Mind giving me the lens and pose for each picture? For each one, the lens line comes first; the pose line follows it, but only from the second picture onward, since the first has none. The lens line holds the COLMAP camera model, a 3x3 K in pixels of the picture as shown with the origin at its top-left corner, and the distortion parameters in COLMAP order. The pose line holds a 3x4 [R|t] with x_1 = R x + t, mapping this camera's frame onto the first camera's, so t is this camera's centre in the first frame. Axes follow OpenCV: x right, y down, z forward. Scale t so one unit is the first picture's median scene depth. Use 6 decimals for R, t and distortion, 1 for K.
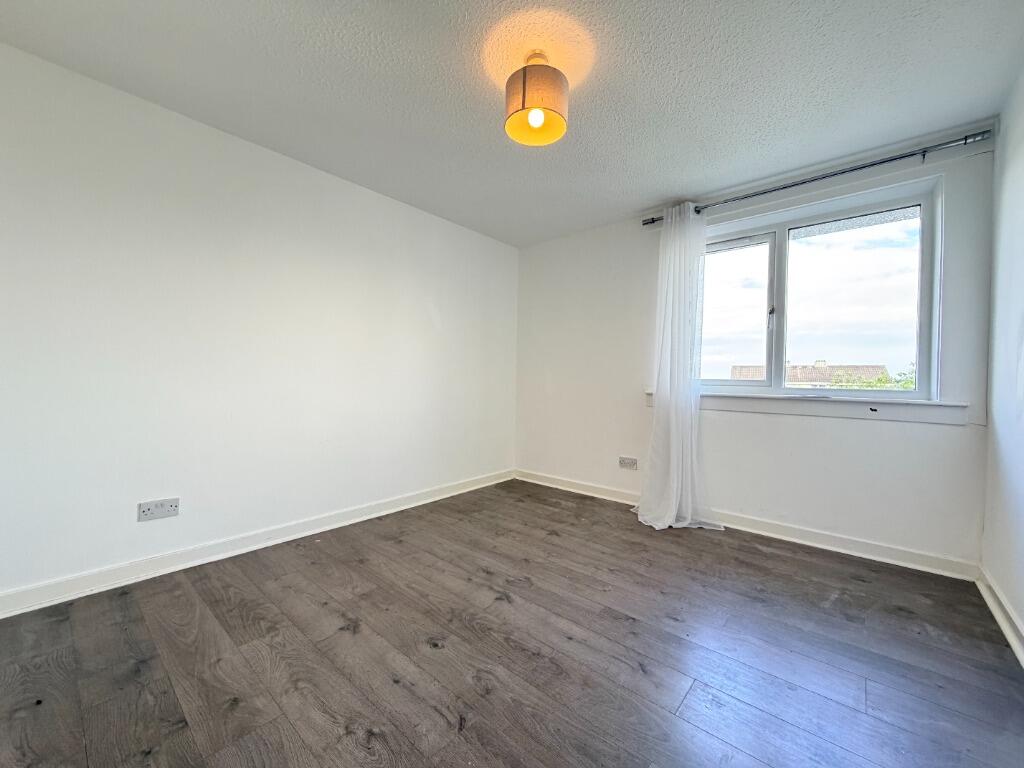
lens RADIAL K [[408.7, 0, 511.9], [0, 408.7, 383.5], [0, 0, 1]] dist [0.001259, 0.000056]
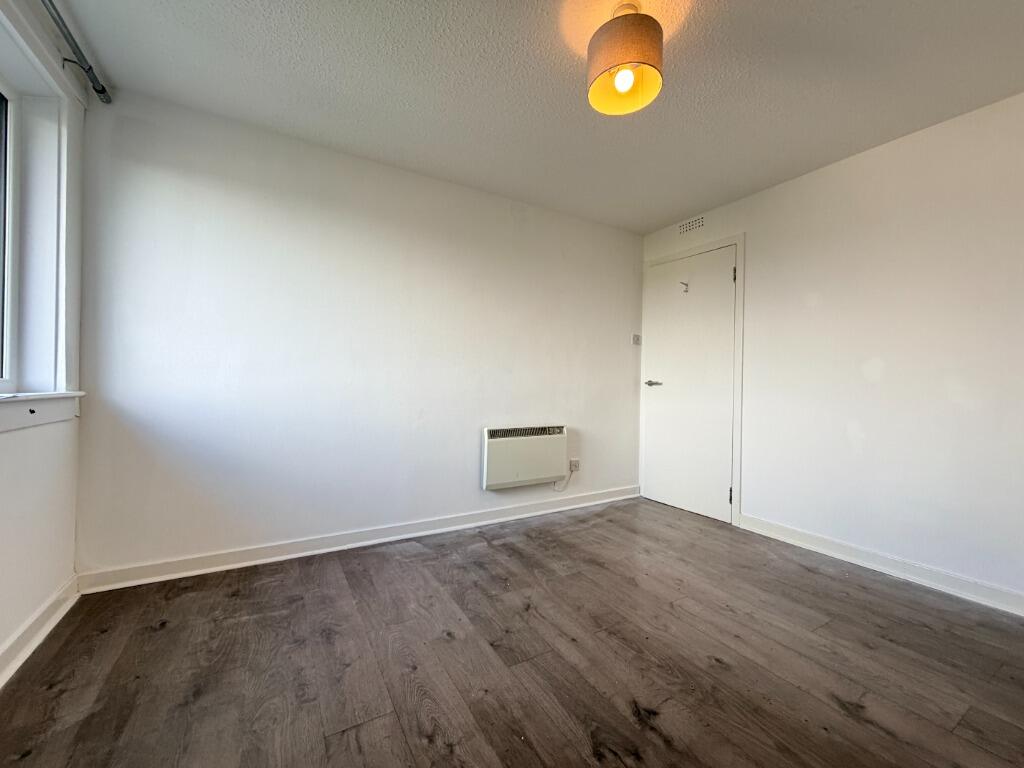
lens RADIAL K [[408.7, 0, 510.1], [0, 408.7, 383.4], [0, 0, 1]] dist [0.001259, 0.000056]
pose [[-0.945007, -0.033277, 0.325351, -0.012992], [-0.029213, 0.999422, 0.017370, -0.013635], [-0.325742, 0.006910, -0.945434, 1.767372]]
